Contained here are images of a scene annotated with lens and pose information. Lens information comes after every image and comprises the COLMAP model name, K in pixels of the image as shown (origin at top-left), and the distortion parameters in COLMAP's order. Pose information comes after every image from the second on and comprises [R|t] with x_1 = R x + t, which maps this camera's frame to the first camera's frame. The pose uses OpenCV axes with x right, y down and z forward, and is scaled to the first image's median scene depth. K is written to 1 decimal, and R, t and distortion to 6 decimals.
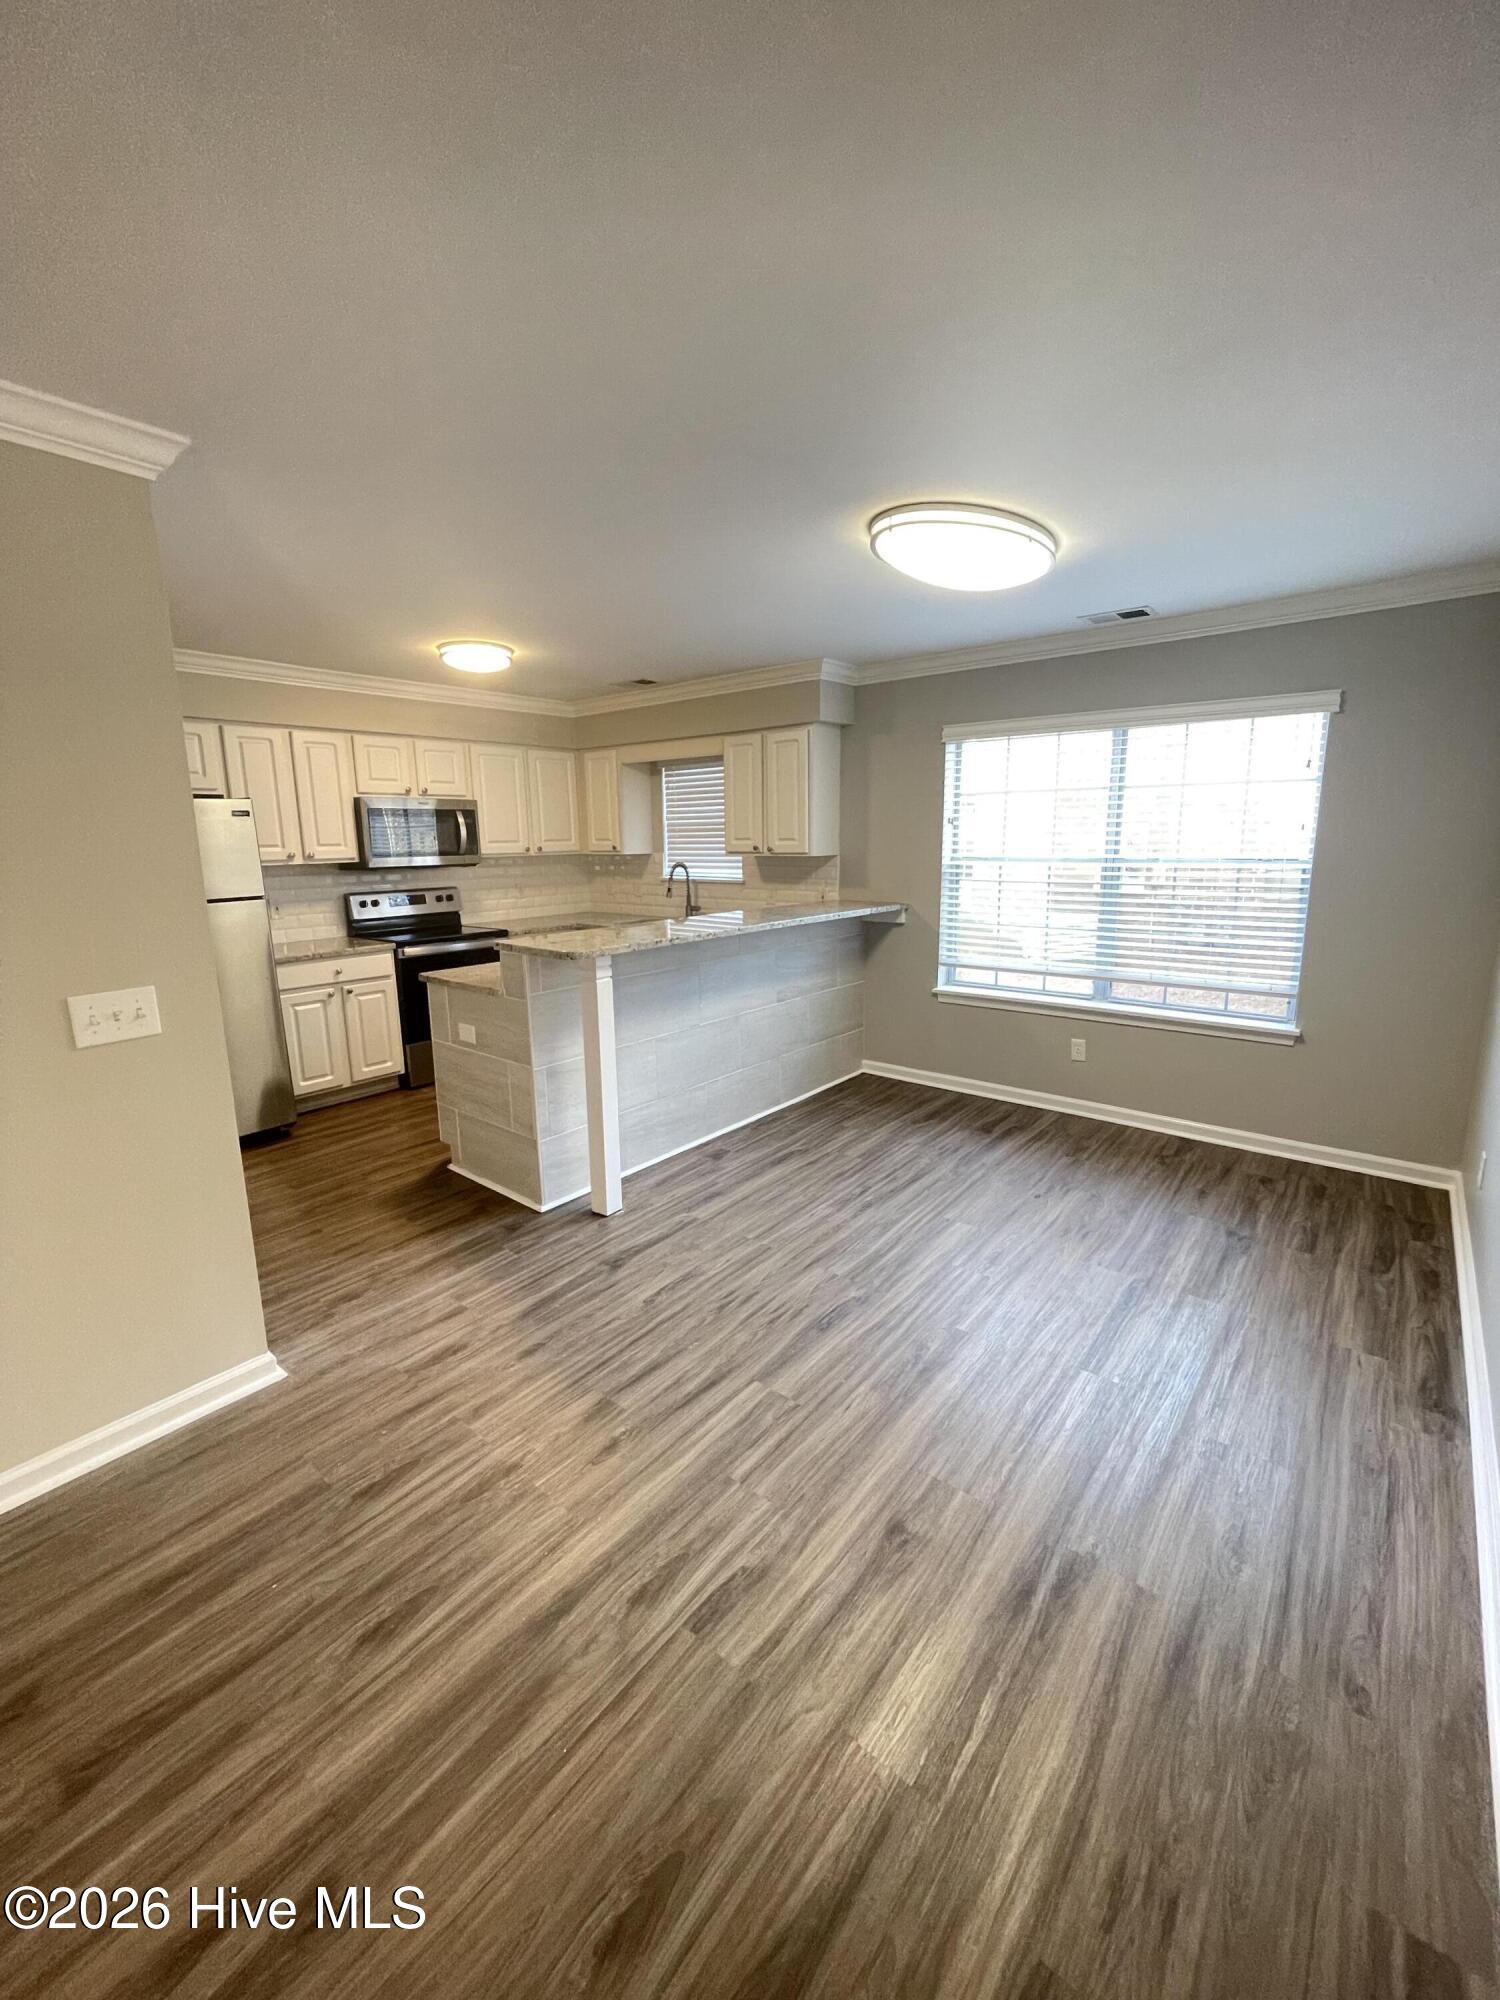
lens RADIAL K [[807.1, 0, 747.4], [0, 807.1, 989.2], [0, 0, 1]] dist [-0.004152, 0.000438]
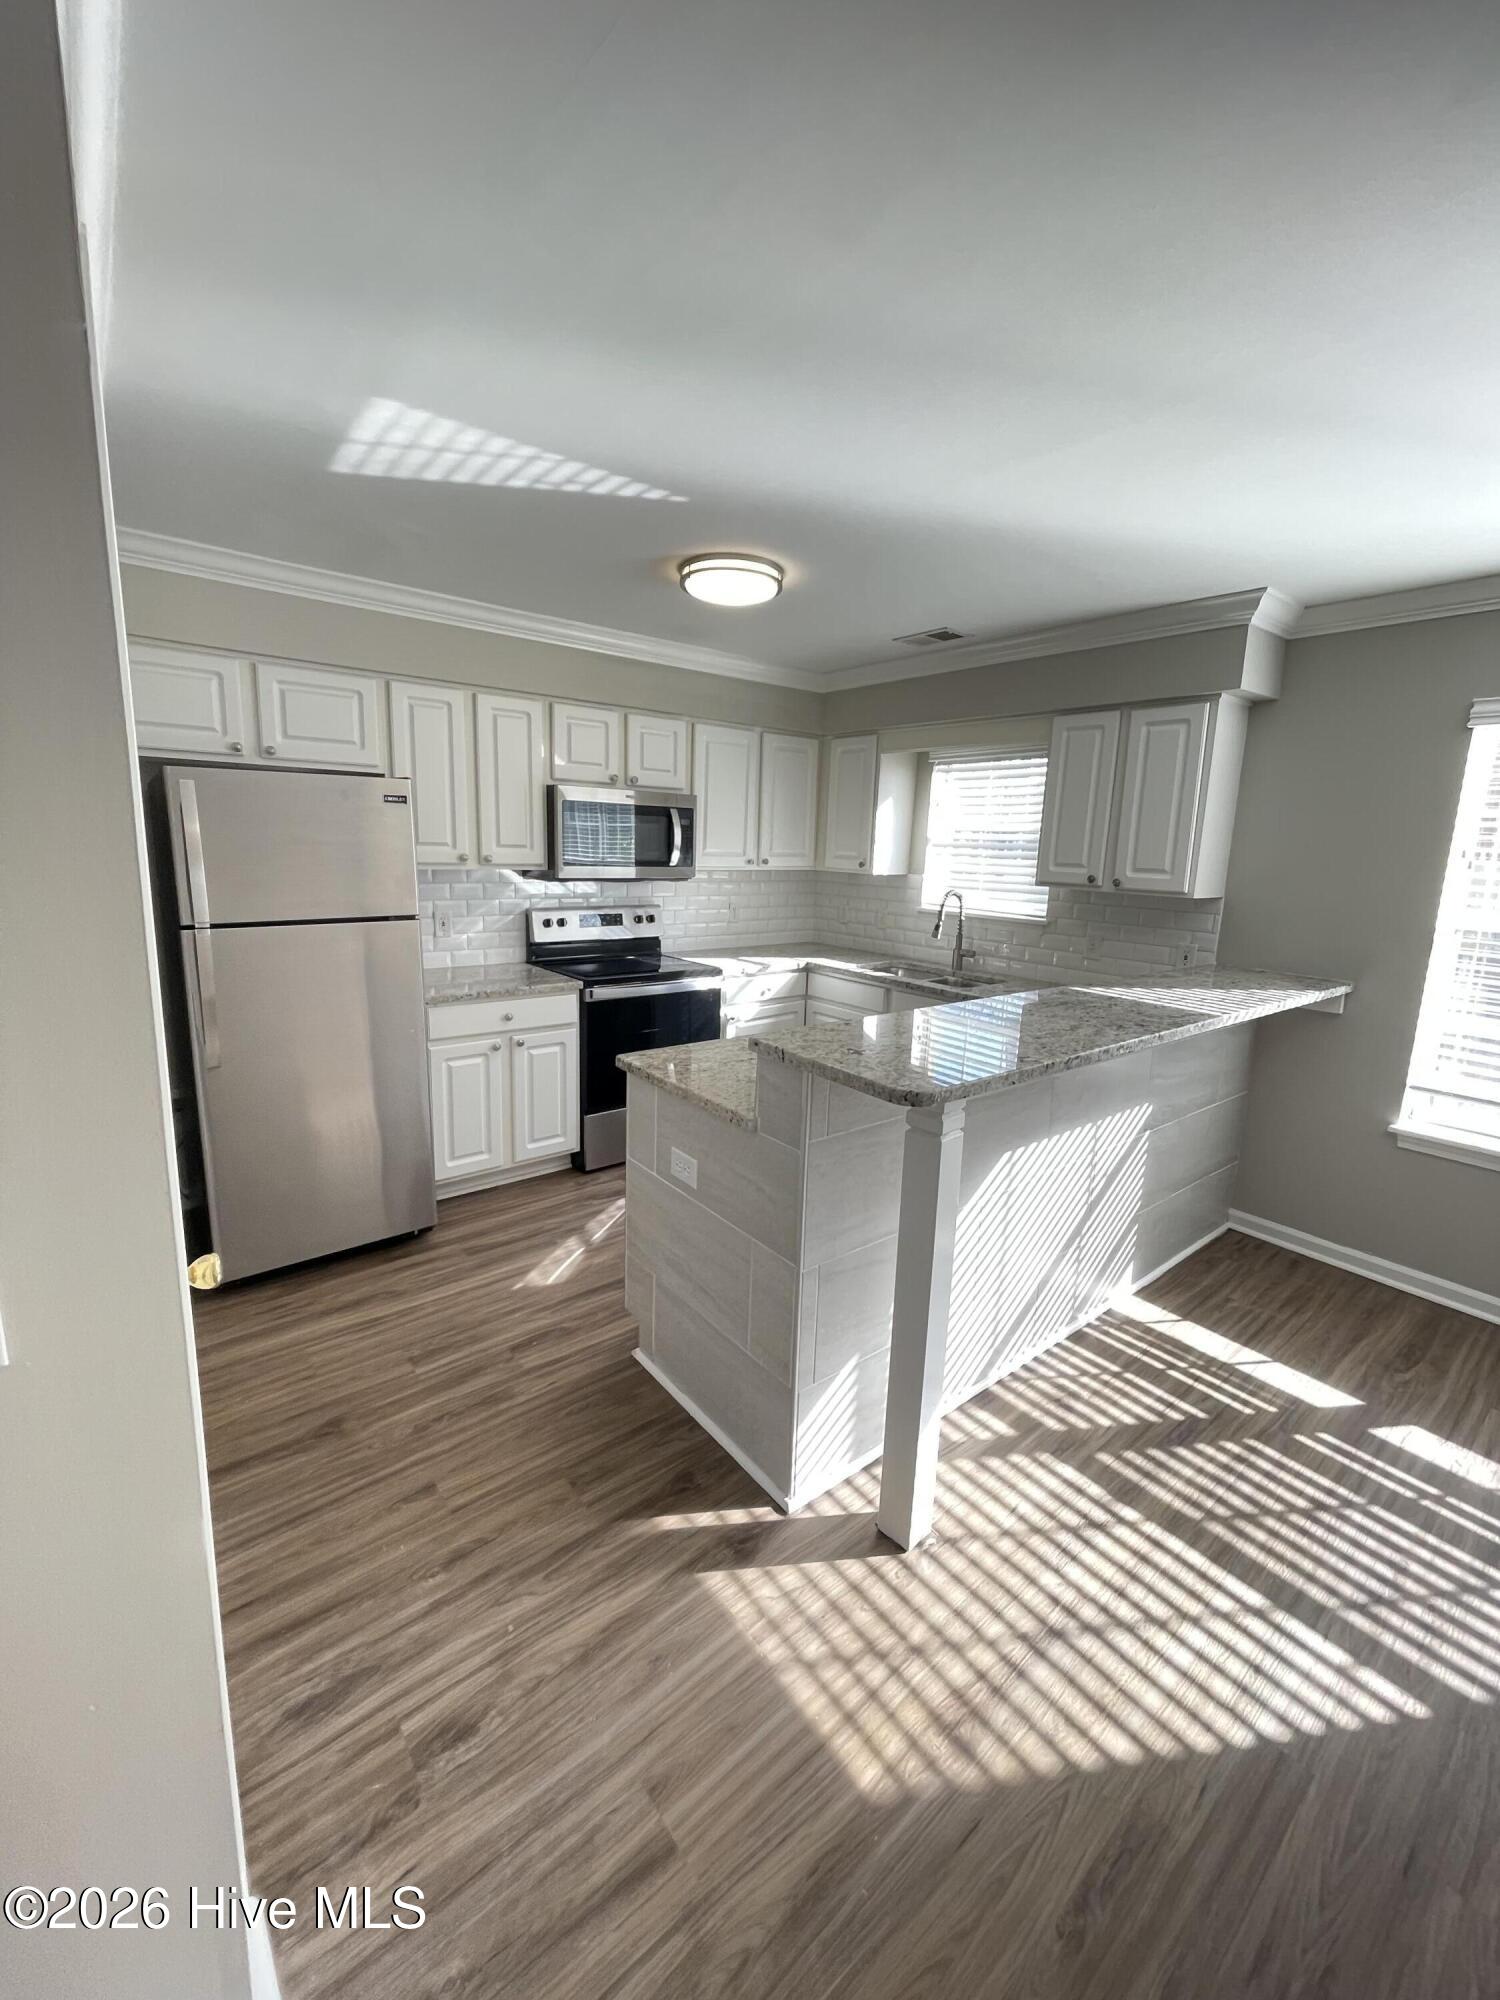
lens RADIAL K [[807.1, 0, 745.7], [0, 807.1, 991.8], [0, 0, 1]] dist [-0.004152, 0.000438]
pose [[0.977156, 0.083952, -0.195237, -0.189063], [-0.084732, 0.996394, 0.004367, -0.084764], [0.194900, 0.012276, 0.980746, 0.396210]]
